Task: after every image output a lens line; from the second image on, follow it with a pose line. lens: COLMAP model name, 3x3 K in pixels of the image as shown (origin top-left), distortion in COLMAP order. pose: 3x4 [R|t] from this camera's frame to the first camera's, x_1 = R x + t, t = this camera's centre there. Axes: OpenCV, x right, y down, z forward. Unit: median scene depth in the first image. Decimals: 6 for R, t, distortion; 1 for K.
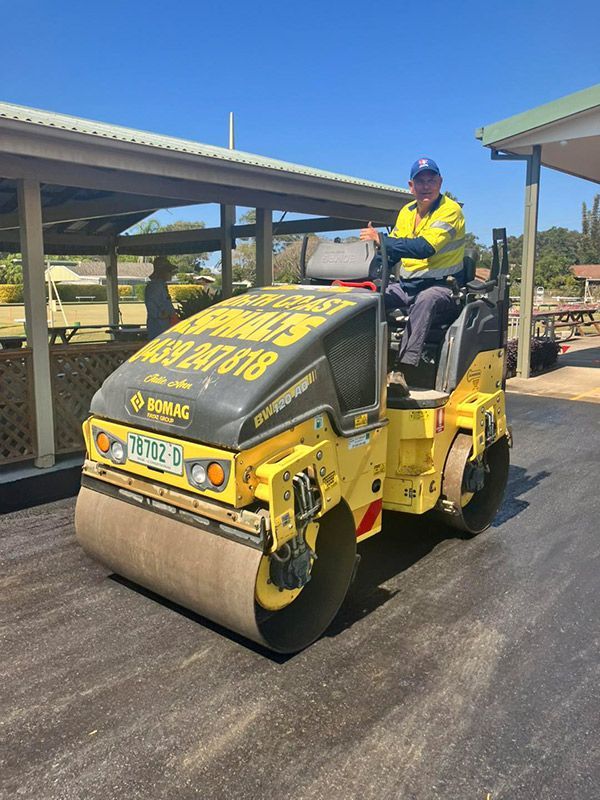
lens RADIAL K [[650.6, 0, 300.0], [0, 650.6, 400.0], [0, 0, 1]] dist [-0.006286, -0.002822]
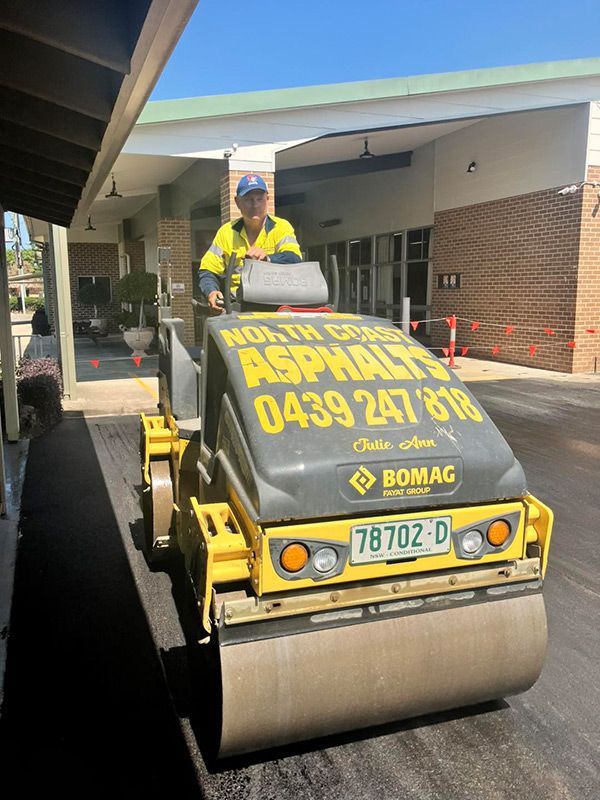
lens RADIAL K [[634.8, 0, 276.2], [0, 634.8, 398.0], [0, 0, 1]] dist [0.097975, -0.269128]
pose [[0.542218, -0.139464, 0.828583, -0.900313], [0.150902, 0.986258, 0.067254, -0.154412], [-0.826576, 0.088568, 0.555813, 0.691347]]
